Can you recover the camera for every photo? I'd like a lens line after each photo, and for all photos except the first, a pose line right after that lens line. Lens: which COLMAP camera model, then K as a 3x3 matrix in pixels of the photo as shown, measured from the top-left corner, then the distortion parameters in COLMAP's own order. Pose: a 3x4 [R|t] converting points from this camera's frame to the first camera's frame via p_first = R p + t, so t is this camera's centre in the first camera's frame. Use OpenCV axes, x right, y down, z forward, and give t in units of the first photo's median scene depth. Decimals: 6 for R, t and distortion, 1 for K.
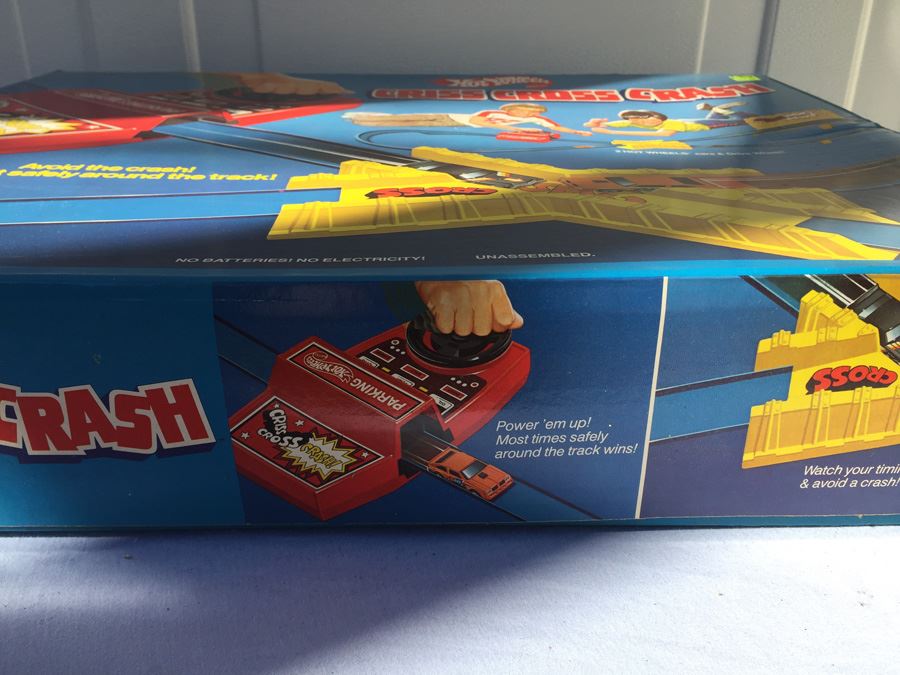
lens RADIAL K [[782.9, 0, 450.0], [0, 782.9, 337.5], [0, 0, 1]] dist [0.094677, -0.158163]
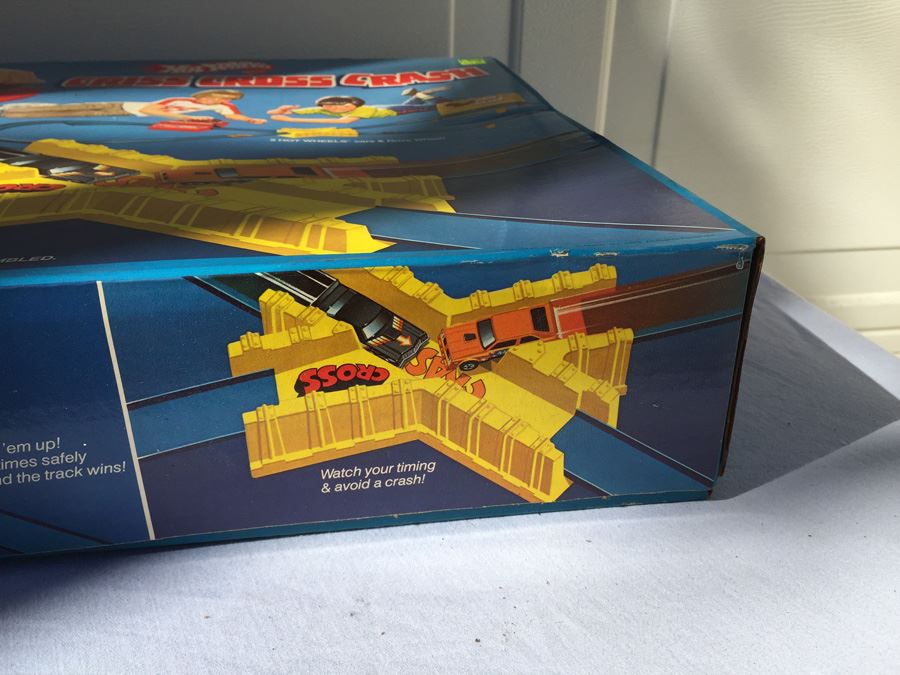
lens RADIAL K [[782.9, 0, 450.0], [0, 782.9, 337.5], [0, 0, 1]] dist [0.094677, -0.158163]
pose [[0.993403, -0.051856, 0.102286, 0.527101], [0.050196, 0.998564, 0.018743, -0.007920], [-0.103111, -0.013485, 0.994578, 0.042876]]
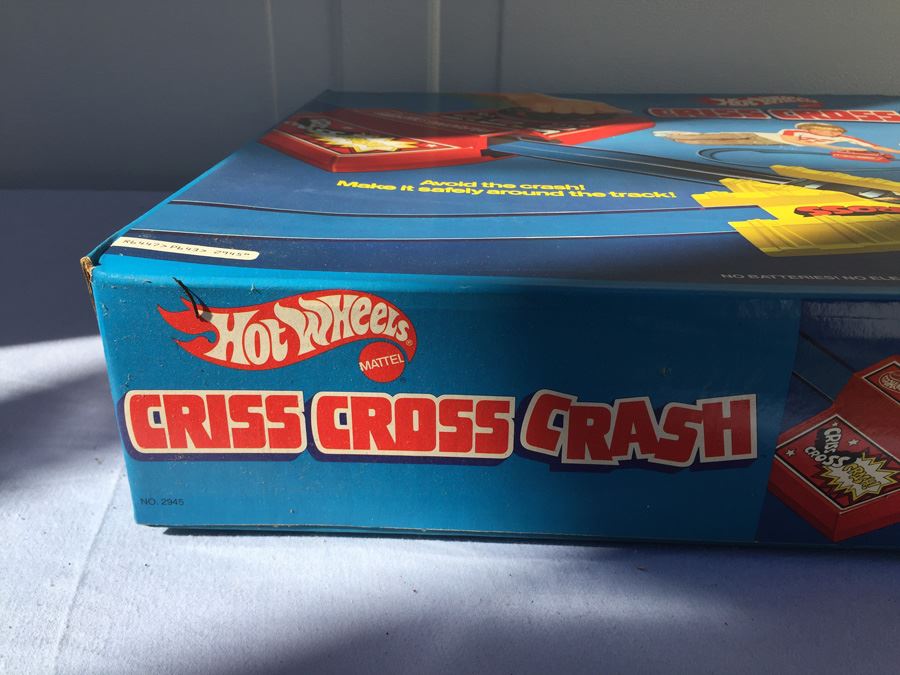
lens RADIAL K [[782.9, 0, 450.0], [0, 782.9, 337.5], [0, 0, 1]] dist [0.094677, -0.158163]
pose [[0.997872, 0.024337, -0.060486, -0.618149], [-0.025728, 0.999420, -0.022321, 0.012050], [0.059908, 0.023830, 0.997919, -0.026799]]
